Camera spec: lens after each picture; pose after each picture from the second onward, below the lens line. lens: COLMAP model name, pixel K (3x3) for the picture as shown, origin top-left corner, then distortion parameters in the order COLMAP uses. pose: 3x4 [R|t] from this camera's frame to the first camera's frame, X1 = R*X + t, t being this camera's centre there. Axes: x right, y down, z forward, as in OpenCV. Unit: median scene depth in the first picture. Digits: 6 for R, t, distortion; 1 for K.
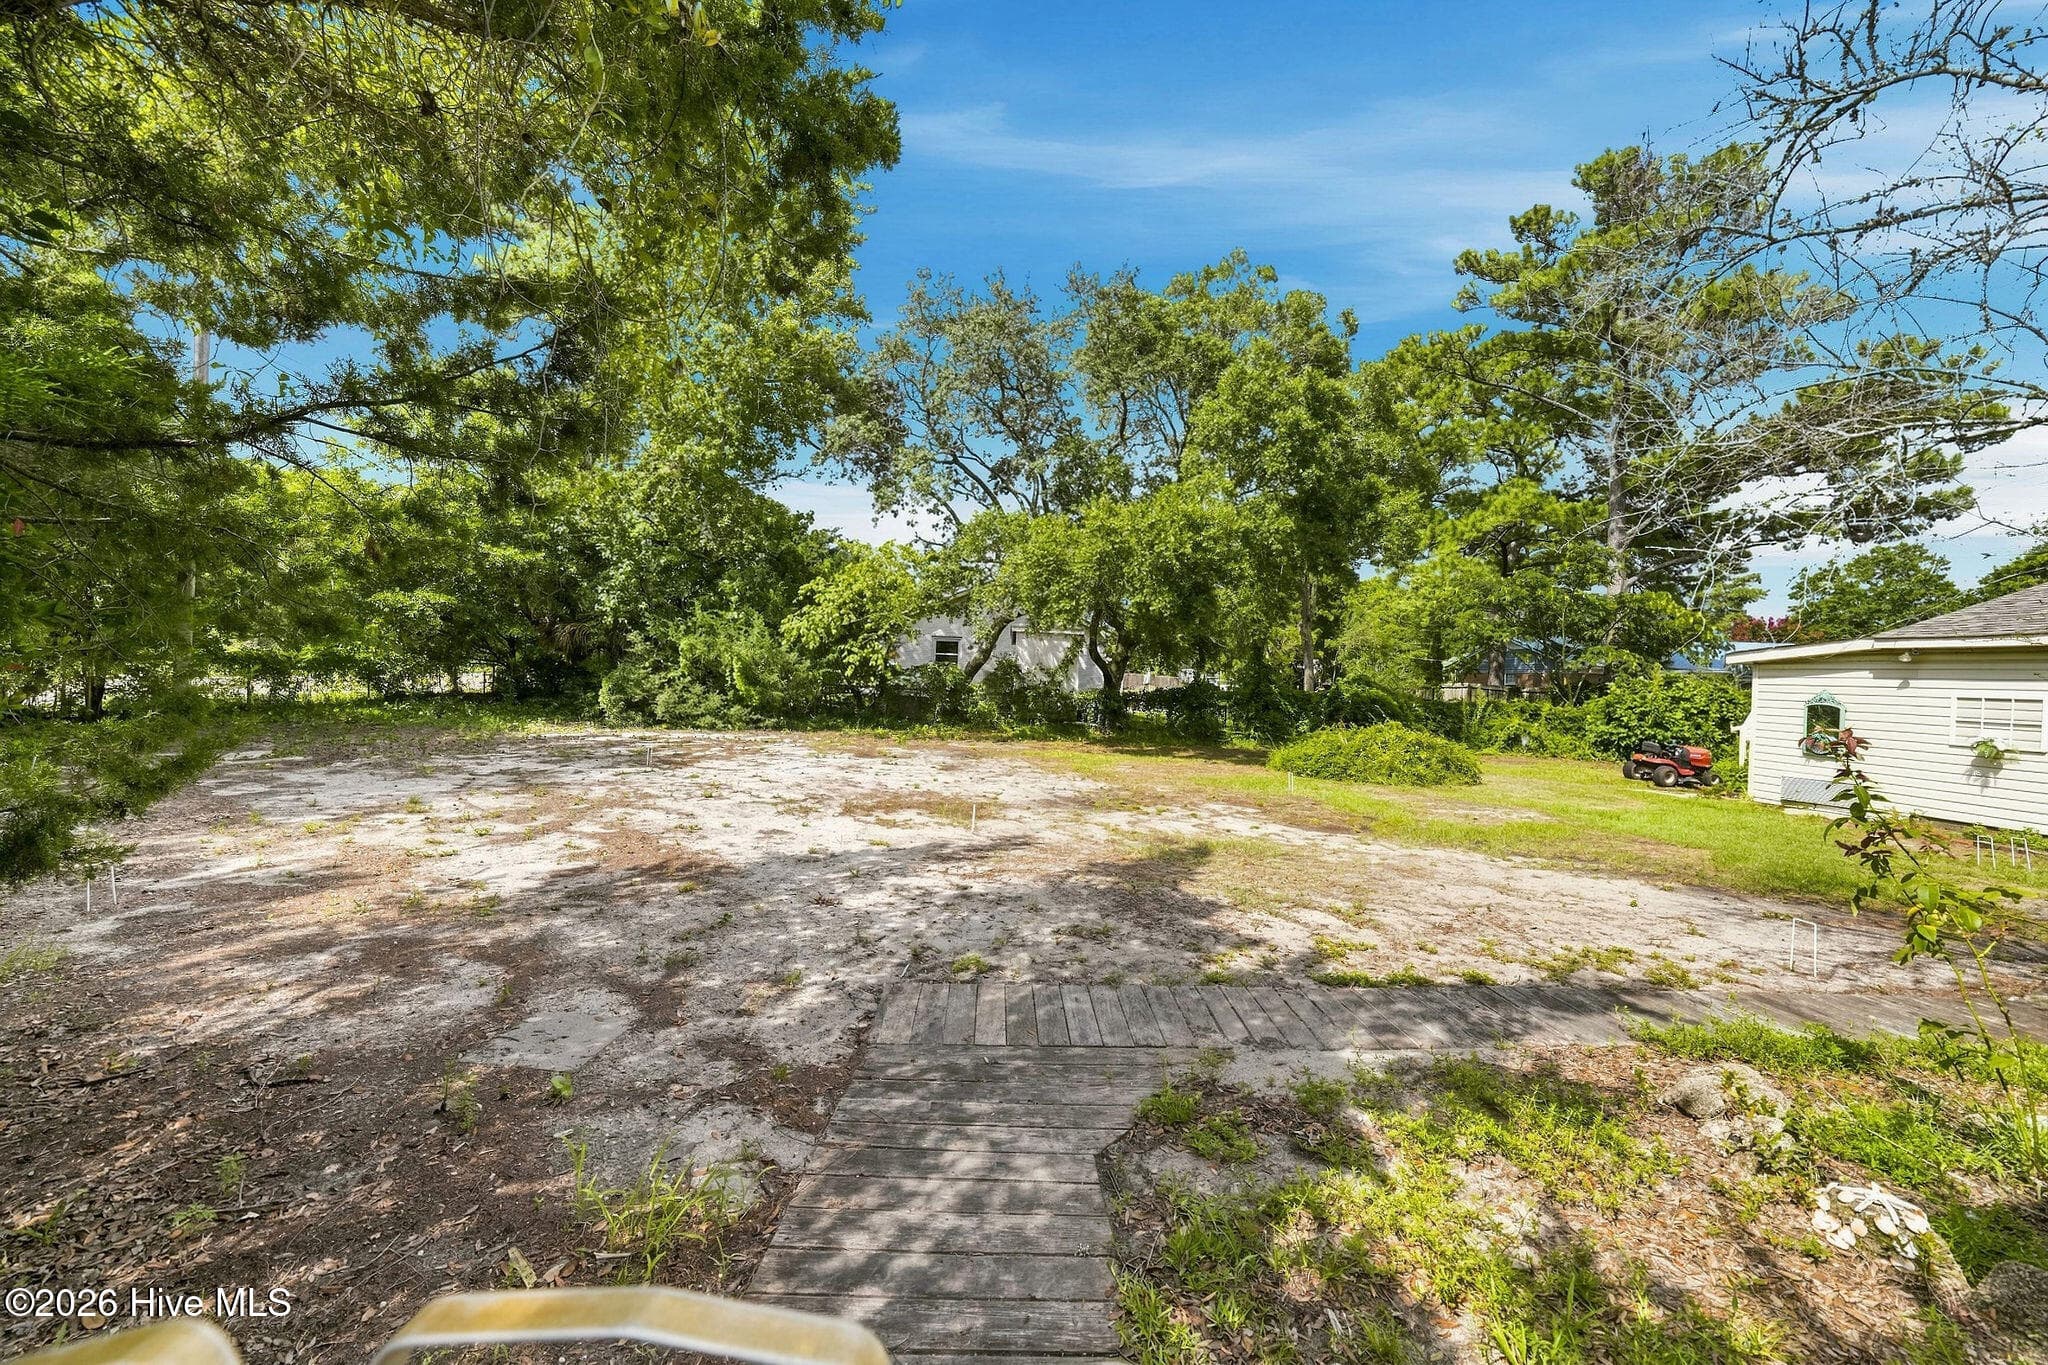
lens RADIAL K [[728.5, 0, 1024.0], [0, 728.5, 682.5], [0, 0, 1]] dist [-0.007353, -0.000082]
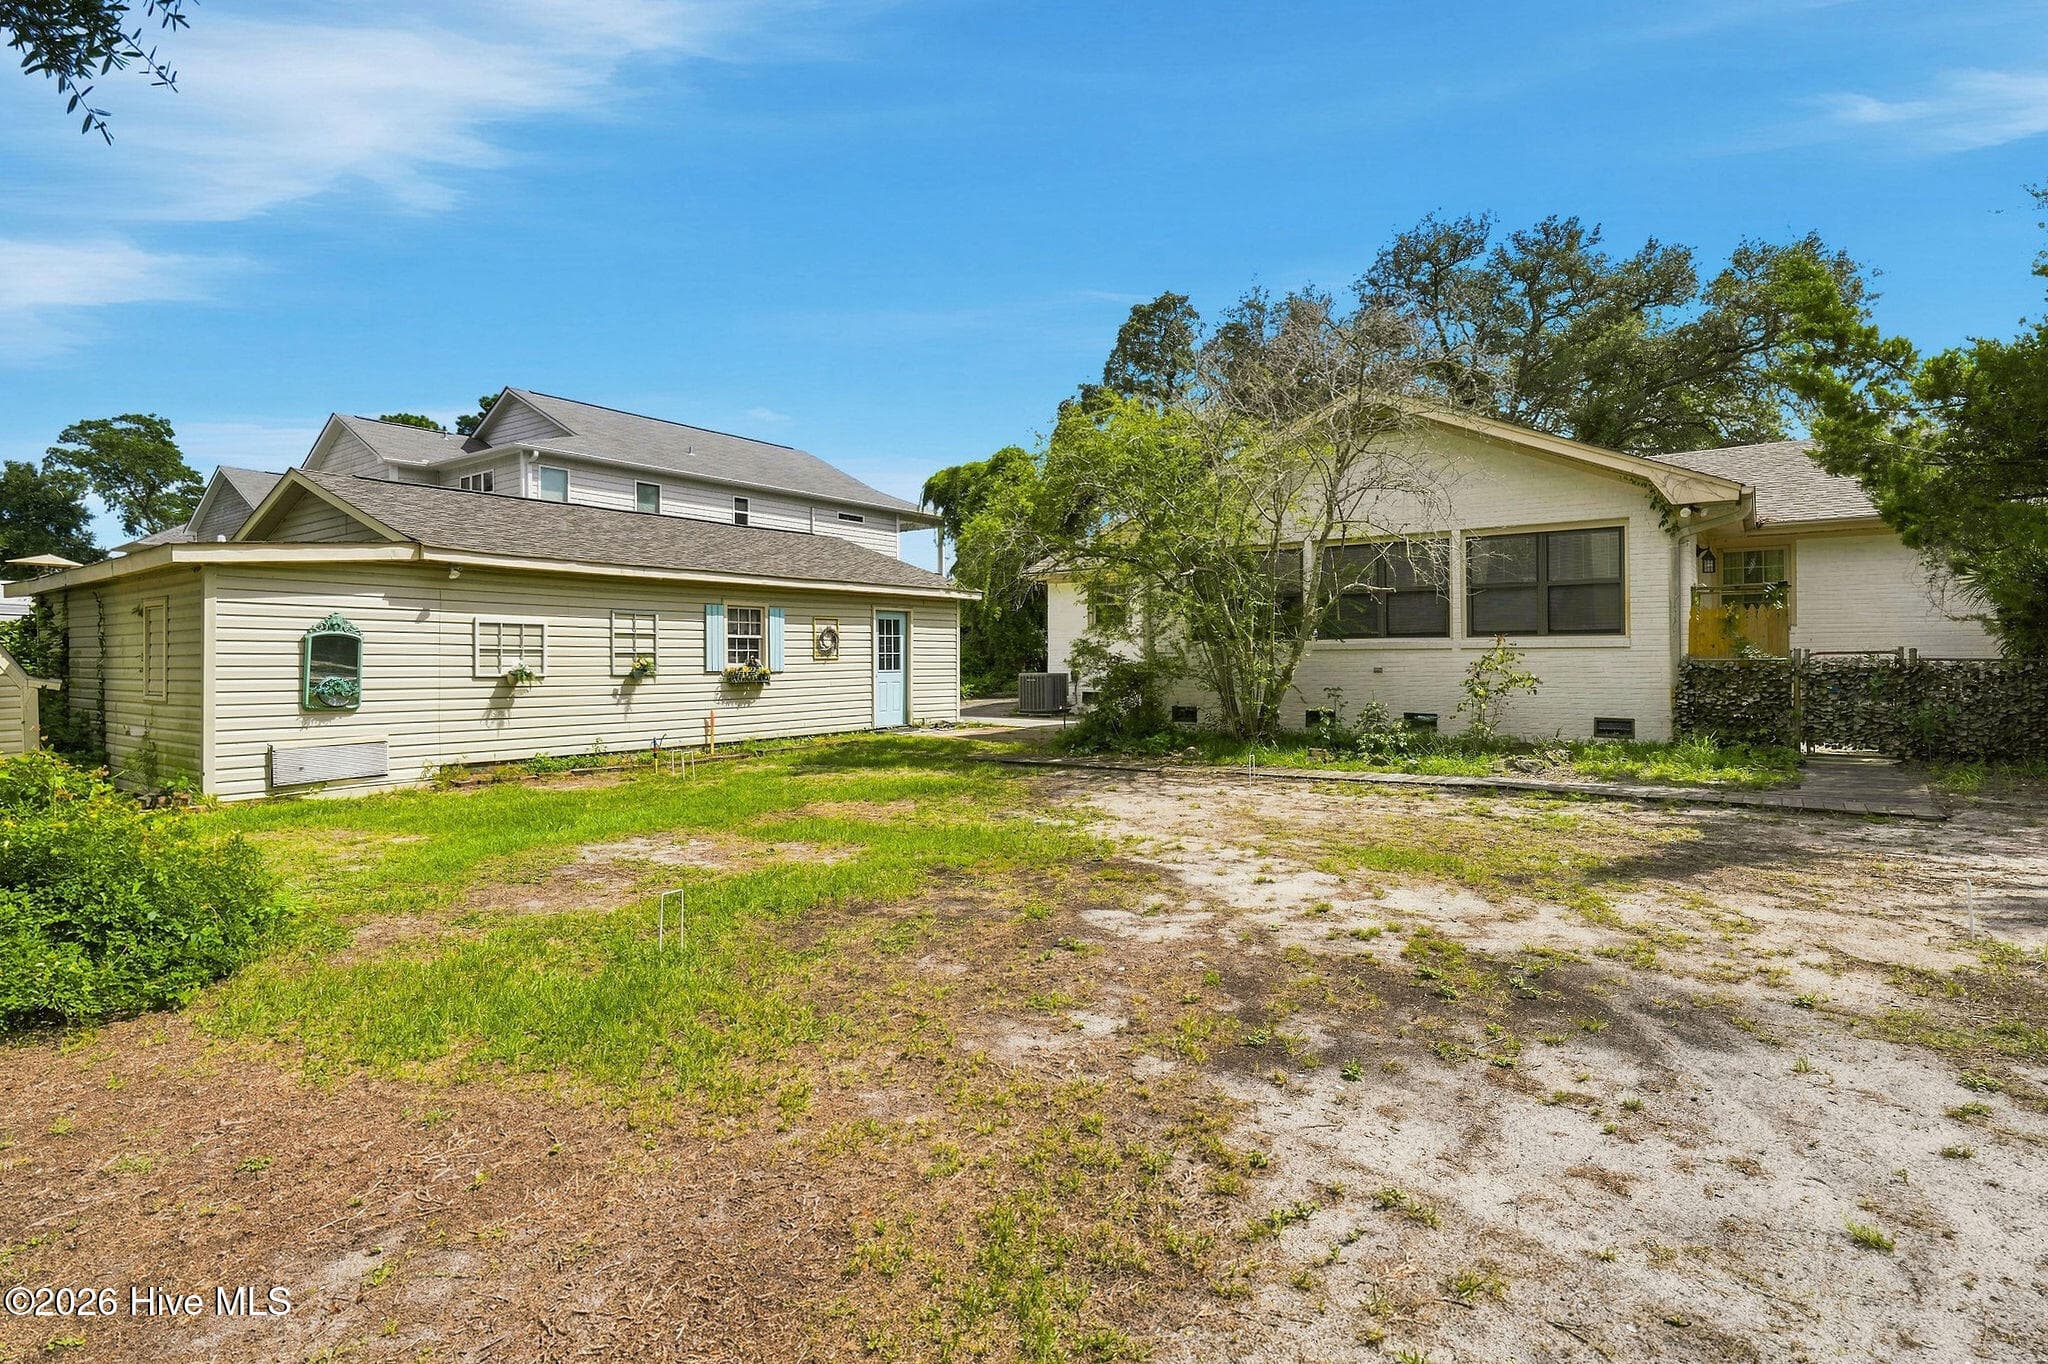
lens RADIAL K [[992.2, 0, 1024.0], [0, 992.2, 682.0], [0, 0, 1]] dist [-0.000441, 0.000089]
pose [[-0.763018, -0.037997, 0.645259, -0.000217], [-0.012026, 0.998932, 0.044603, 0.029084], [-0.646265, 0.026273, -0.762661, 1.435177]]
